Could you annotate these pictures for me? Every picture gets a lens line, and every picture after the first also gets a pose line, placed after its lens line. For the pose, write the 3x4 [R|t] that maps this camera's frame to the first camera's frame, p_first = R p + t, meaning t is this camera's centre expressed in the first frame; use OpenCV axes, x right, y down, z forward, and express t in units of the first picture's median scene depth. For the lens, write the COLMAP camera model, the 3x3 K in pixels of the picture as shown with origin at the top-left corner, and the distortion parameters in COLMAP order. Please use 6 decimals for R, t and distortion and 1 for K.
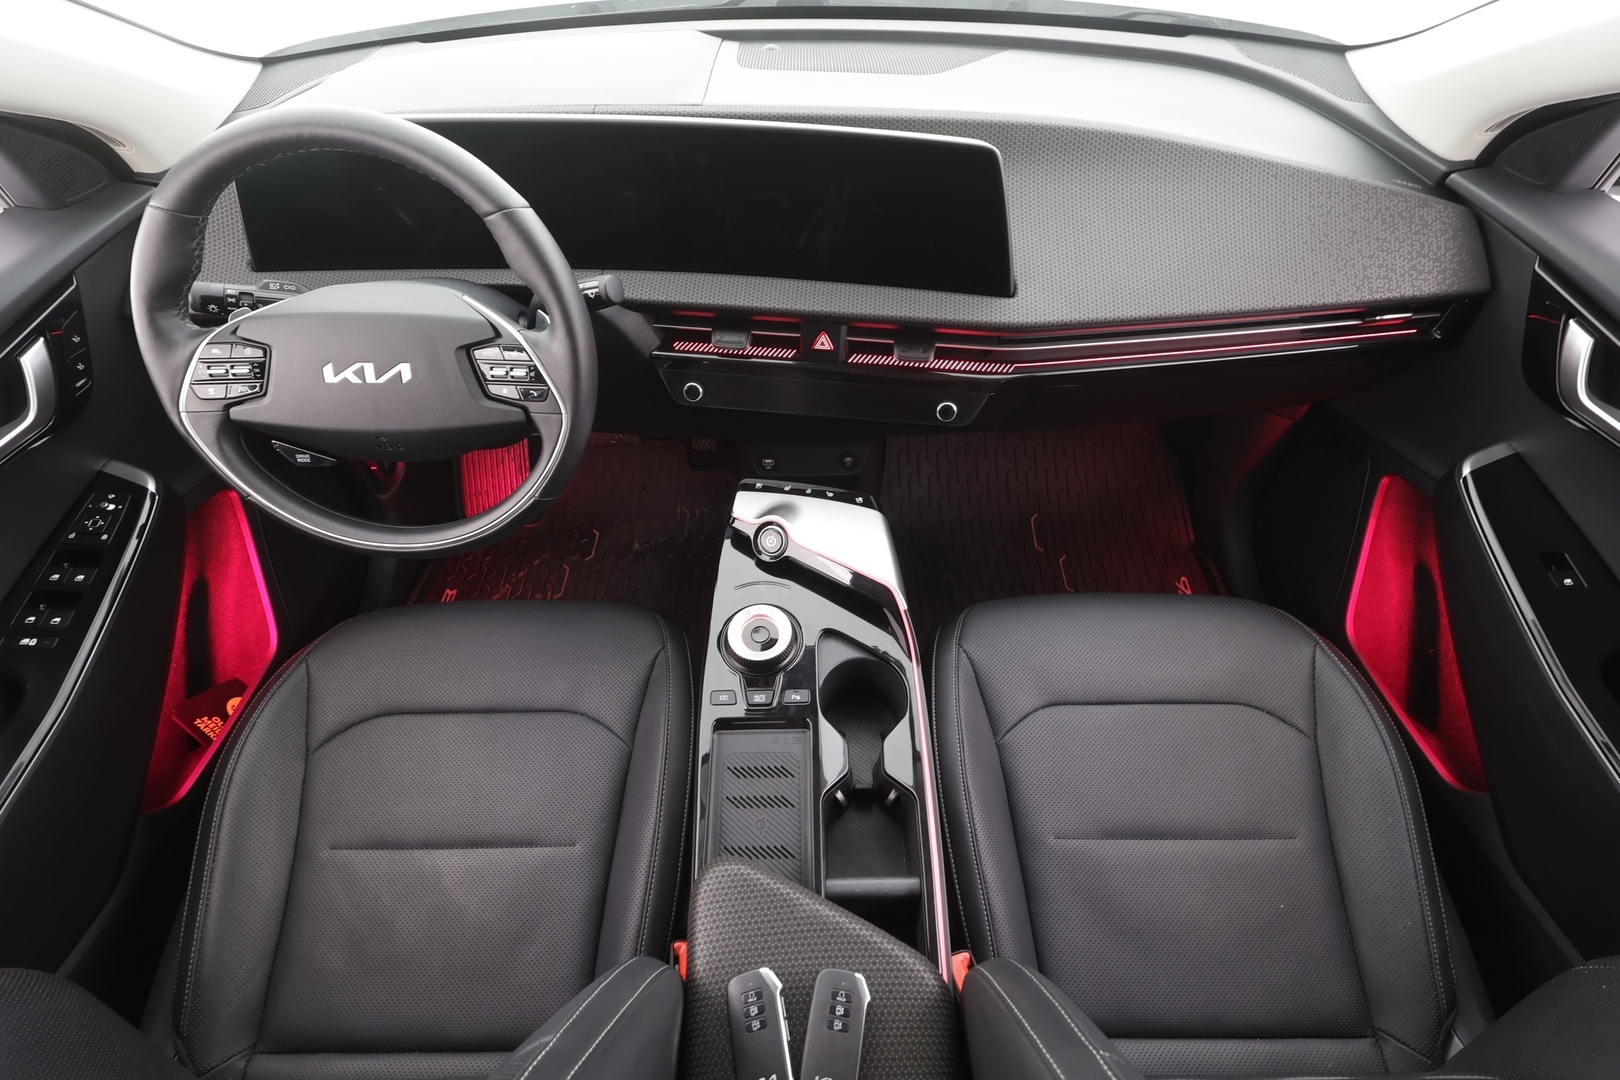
lens RADIAL K [[763.2, 0, 814.3], [0, 763.2, 546.3], [0, 0, 1]] dist [-0.001439, 0.000924]
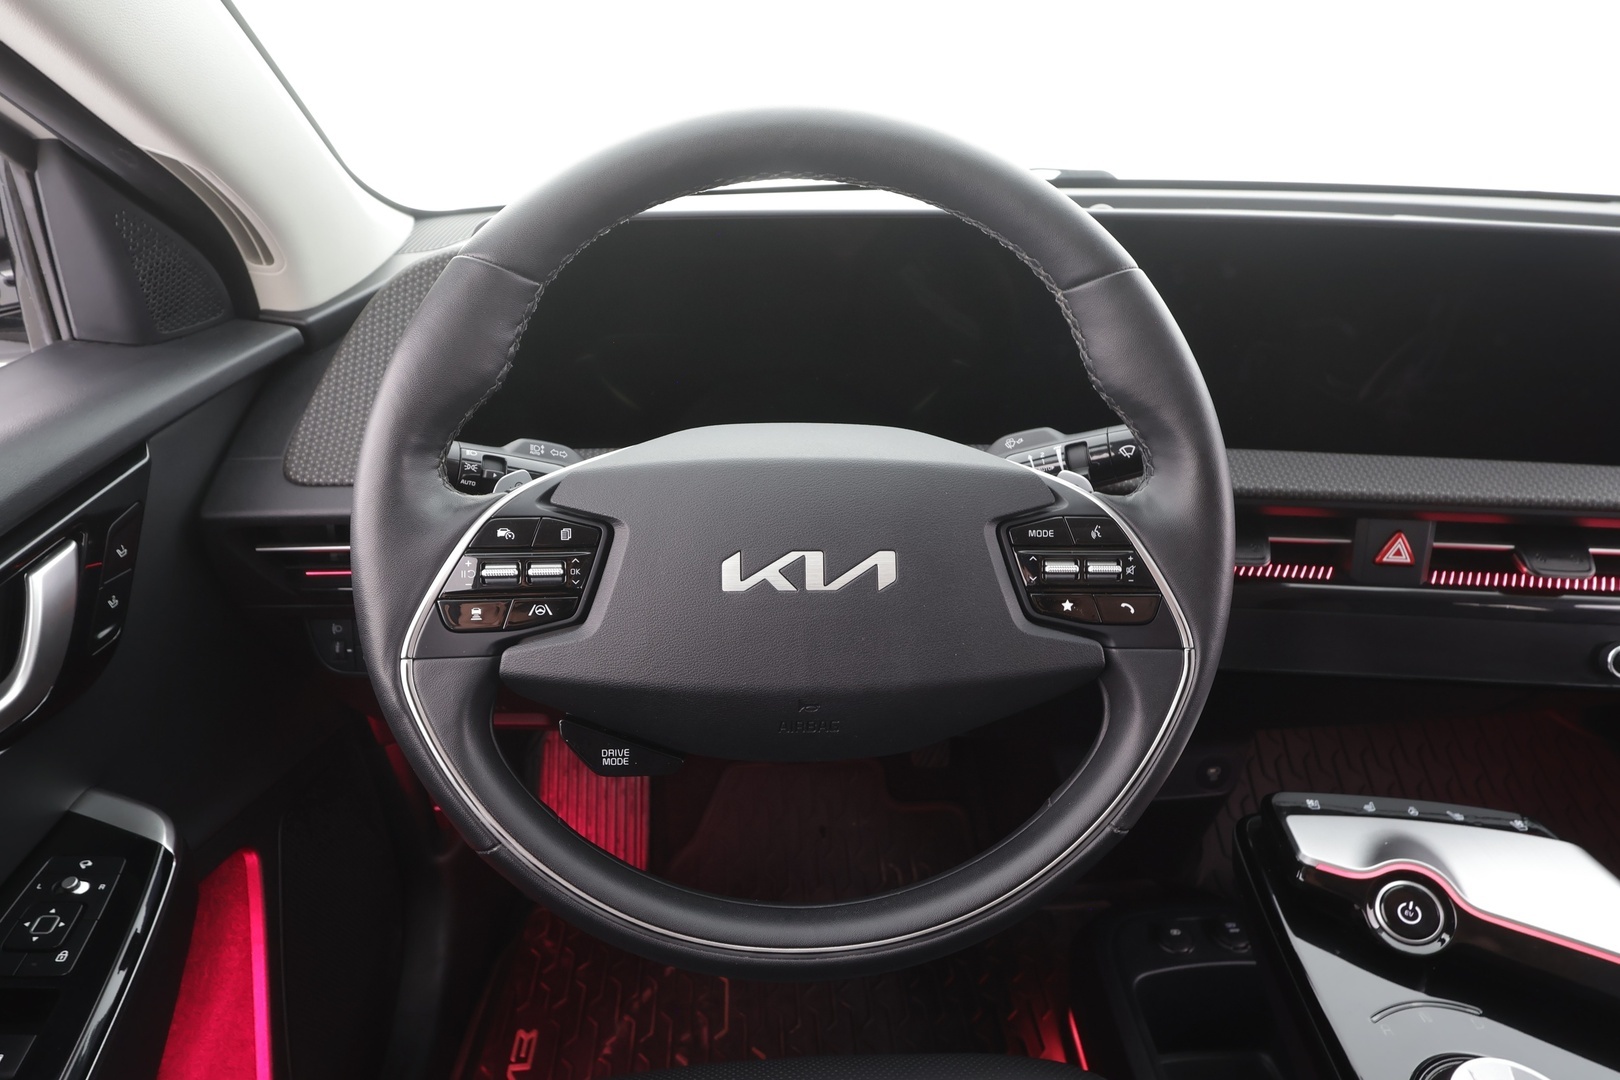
lens RADIAL K [[939.1, 0, 810.0], [0, 939.1, 540.0], [0, 0, 1]] dist [0.002488, 0.003577]
pose [[0.998295, -0.014426, 0.056566, -0.505702], [0.034810, 0.924972, -0.378437, -0.013578], [-0.046863, 0.379760, 0.923897, 0.353529]]
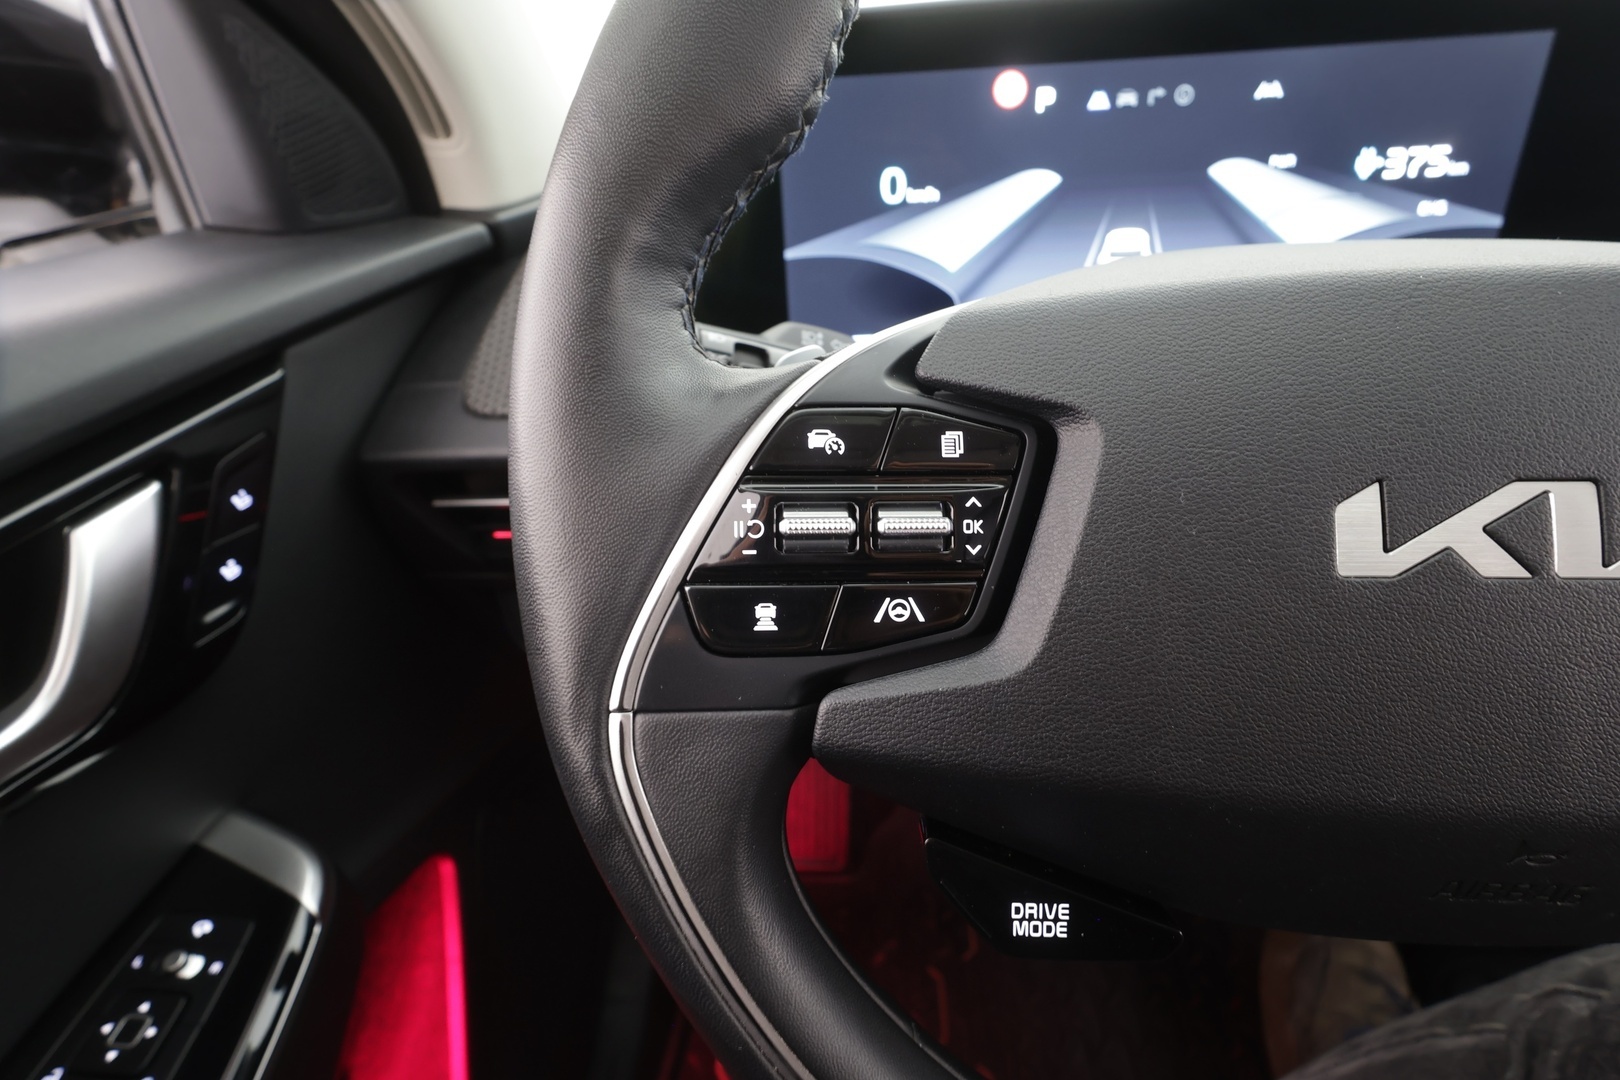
lens RADIAL K [[763.2, 0, 814.3], [0, 763.2, 546.3], [0, 0, 1]] dist [-0.001439, 0.000924]
pose [[0.995724, -0.005352, -0.092222, -0.622454], [-0.026945, 0.938080, -0.345369, -0.121379], [0.088360, 0.346377, 0.933925, 0.650957]]
